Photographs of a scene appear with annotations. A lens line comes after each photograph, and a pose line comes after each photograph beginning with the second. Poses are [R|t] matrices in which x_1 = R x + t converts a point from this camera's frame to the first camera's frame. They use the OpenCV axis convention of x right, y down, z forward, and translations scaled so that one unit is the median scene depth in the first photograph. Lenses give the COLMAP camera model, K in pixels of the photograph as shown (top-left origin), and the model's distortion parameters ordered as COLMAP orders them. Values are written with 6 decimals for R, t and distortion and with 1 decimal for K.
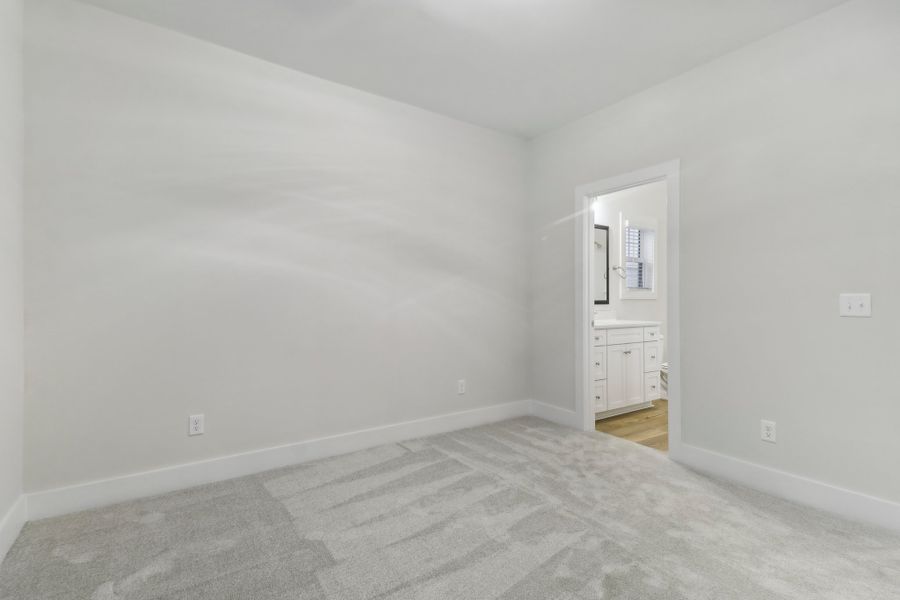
lens RADIAL K [[418.6, 0, 440.6], [0, 418.6, 297.7], [0, 0, 1]] dist [0.004086, -0.012336]
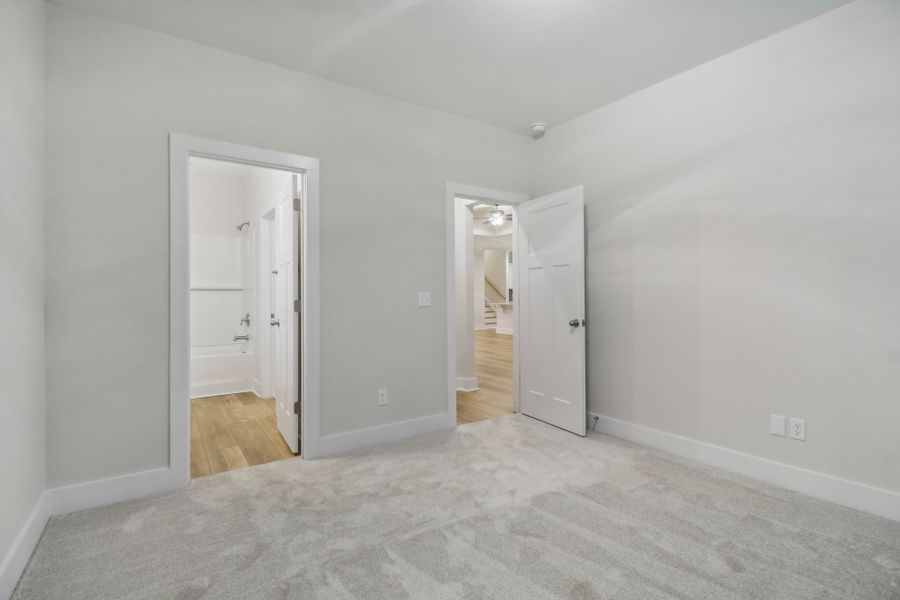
lens RADIAL K [[427.2, 0, 454.9], [0, 427.2, 297.7], [0, 0, 1]] dist [0.010030, -0.000280]
pose [[-0.043573, 0.000273, 0.999050, -0.319821], [-0.003448, 0.999994, -0.000424, 0.006008], [-0.999044, -0.003464, -0.043572, 0.492802]]
